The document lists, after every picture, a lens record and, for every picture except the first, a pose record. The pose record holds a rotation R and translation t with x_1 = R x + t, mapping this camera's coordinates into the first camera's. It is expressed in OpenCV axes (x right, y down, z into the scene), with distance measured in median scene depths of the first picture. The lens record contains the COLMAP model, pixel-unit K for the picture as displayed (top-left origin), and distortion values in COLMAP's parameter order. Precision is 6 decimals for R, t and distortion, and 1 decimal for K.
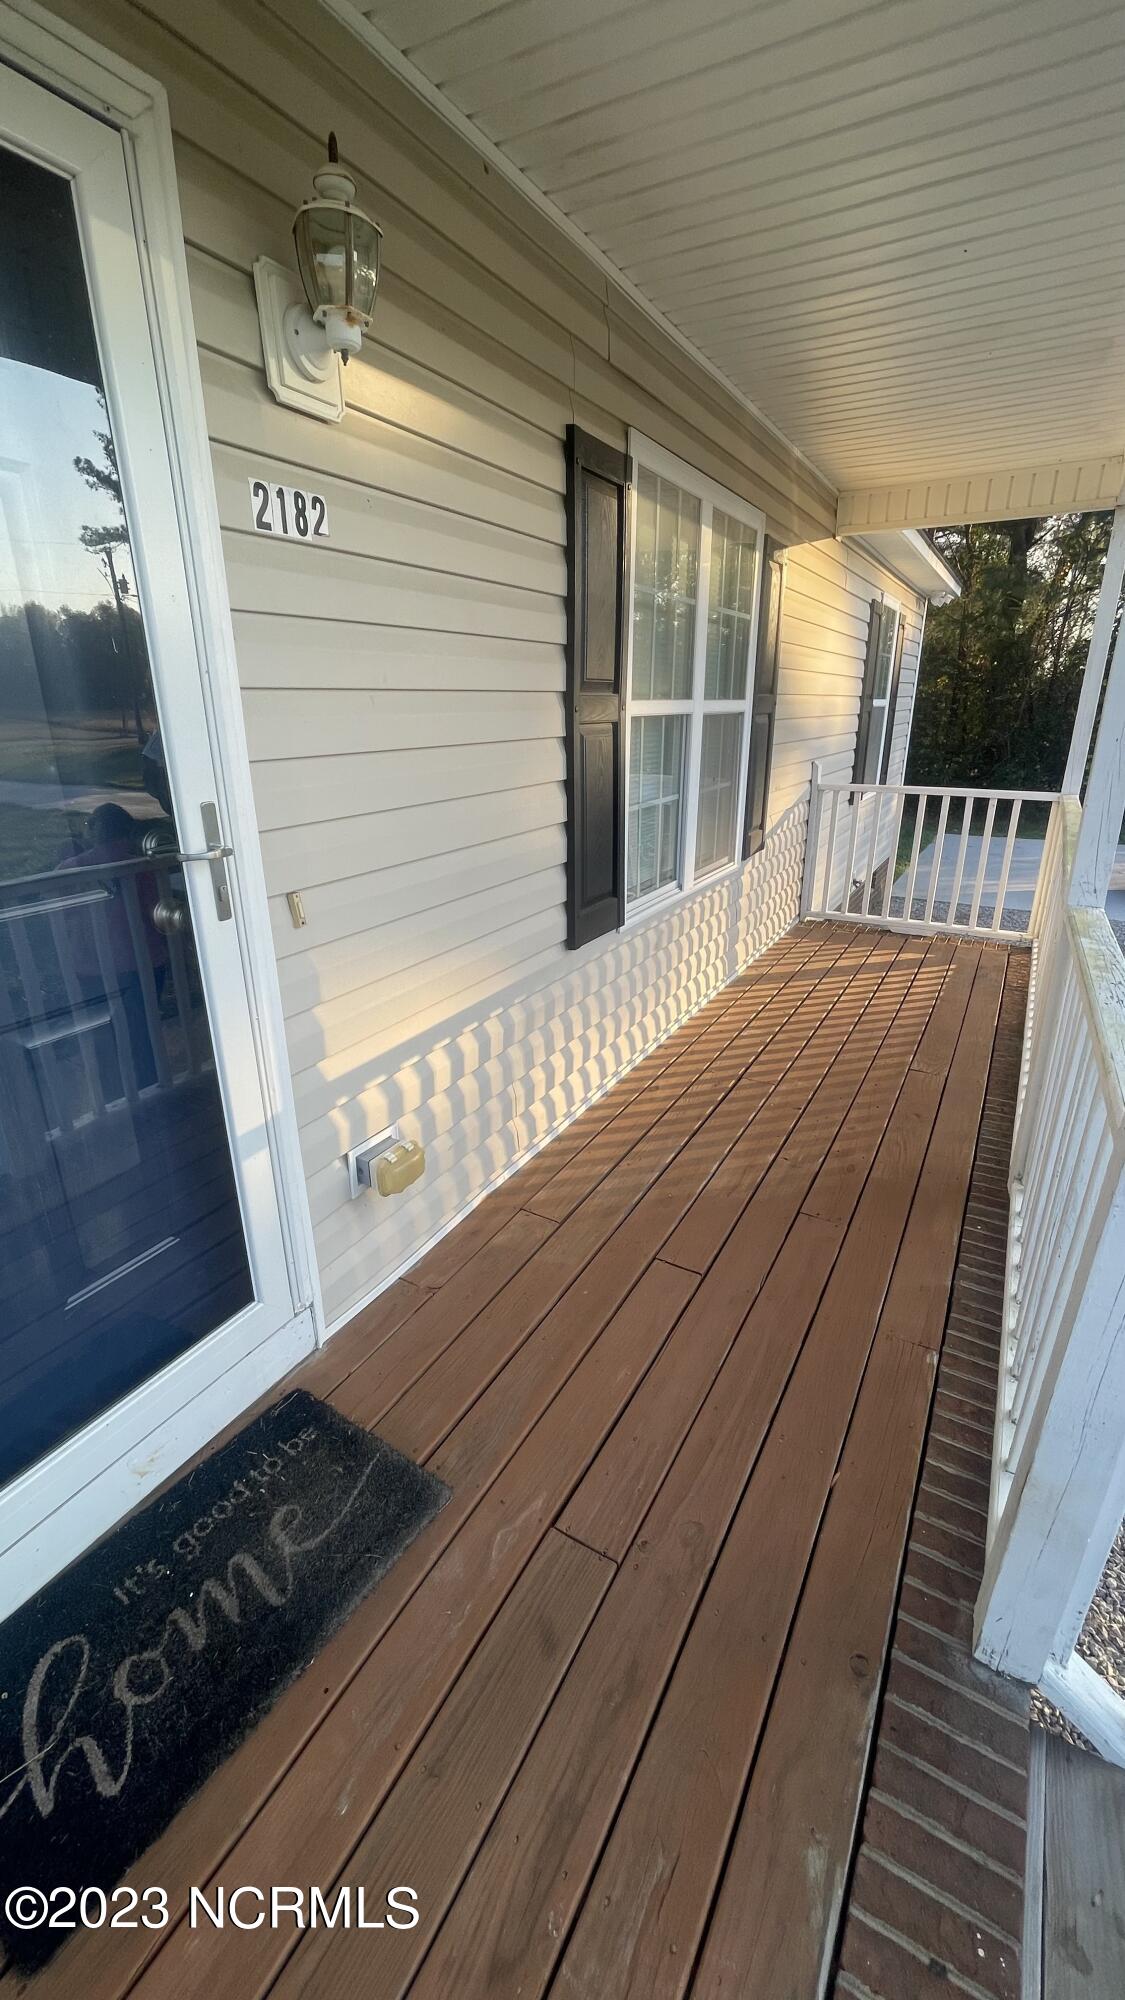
lens RADIAL K [[808.4, 0, 562.8], [0, 808.4, 1000.1], [0, 0, 1]] dist [-0.001189, -0.000194]
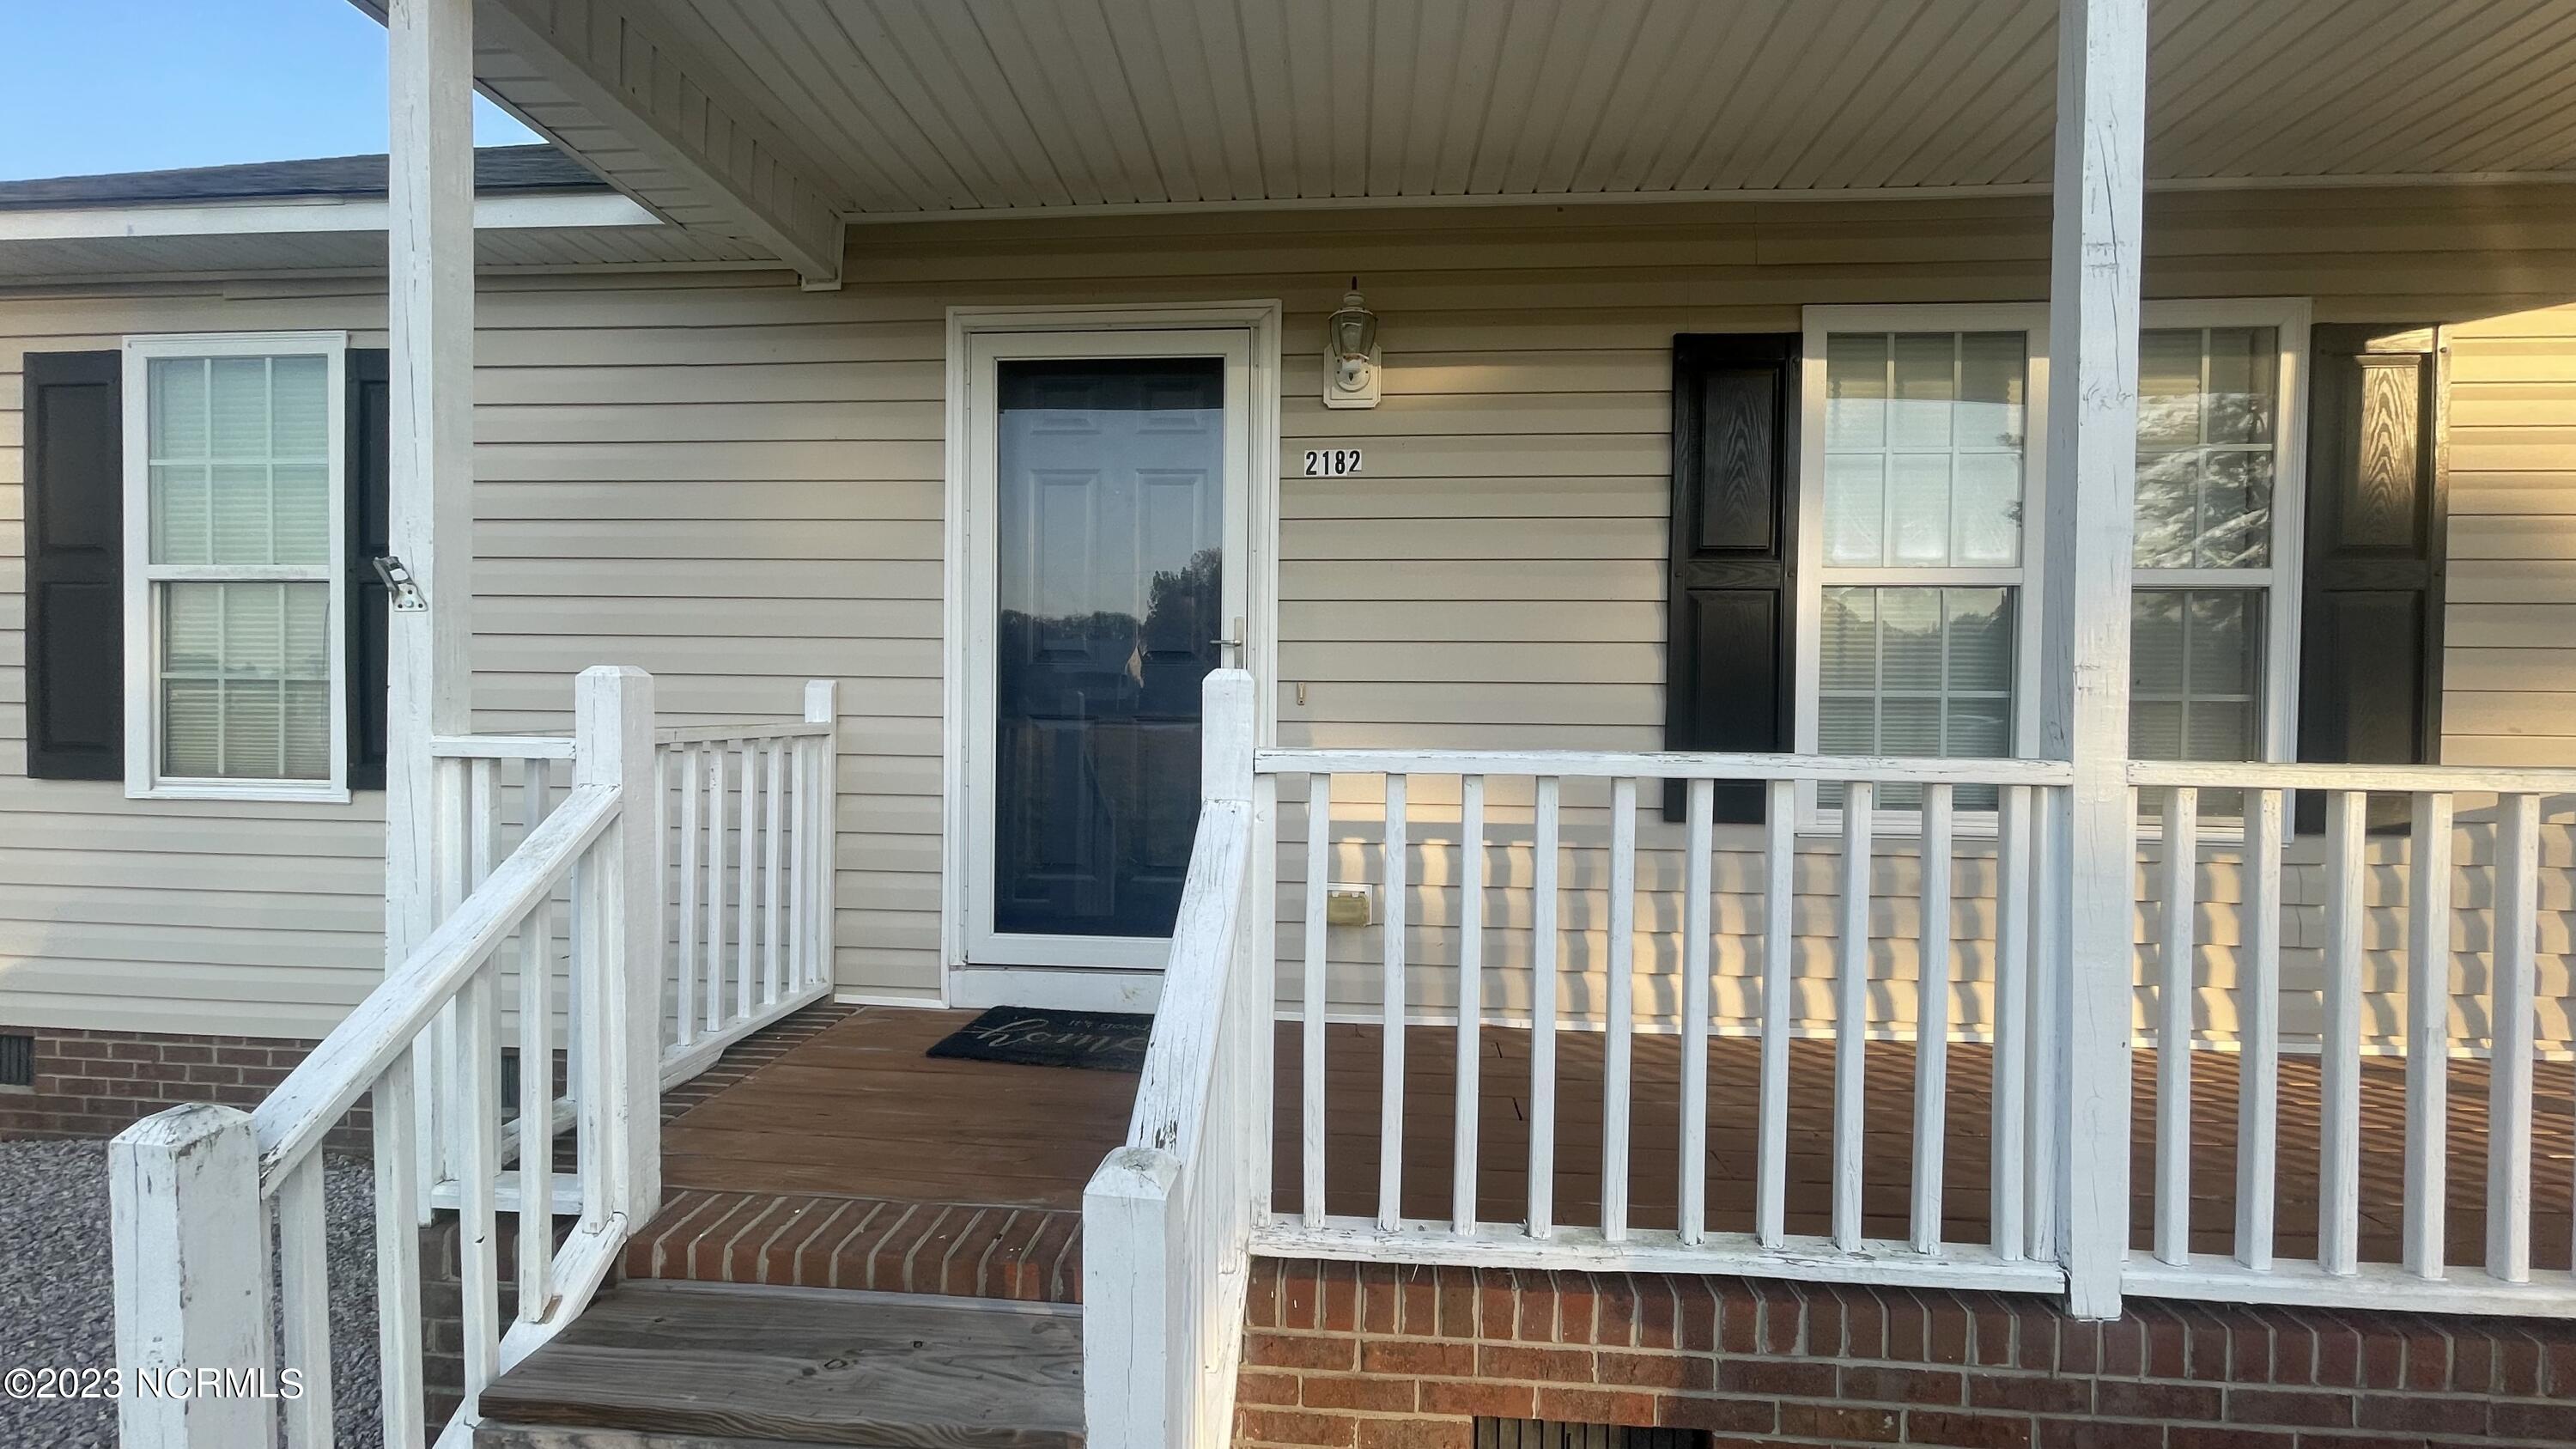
lens RADIAL K [[1041.4, 0, 1284.1], [0, 1041.4, 725.2], [0, 0, 1]] dist [-0.001189, -0.000194]
pose [[0.431794, 0.020101, -0.901748, 1.640487], [-0.322344, 0.937167, -0.133461, 0.246941], [0.842406, 0.348301, 0.411142, 0.204645]]
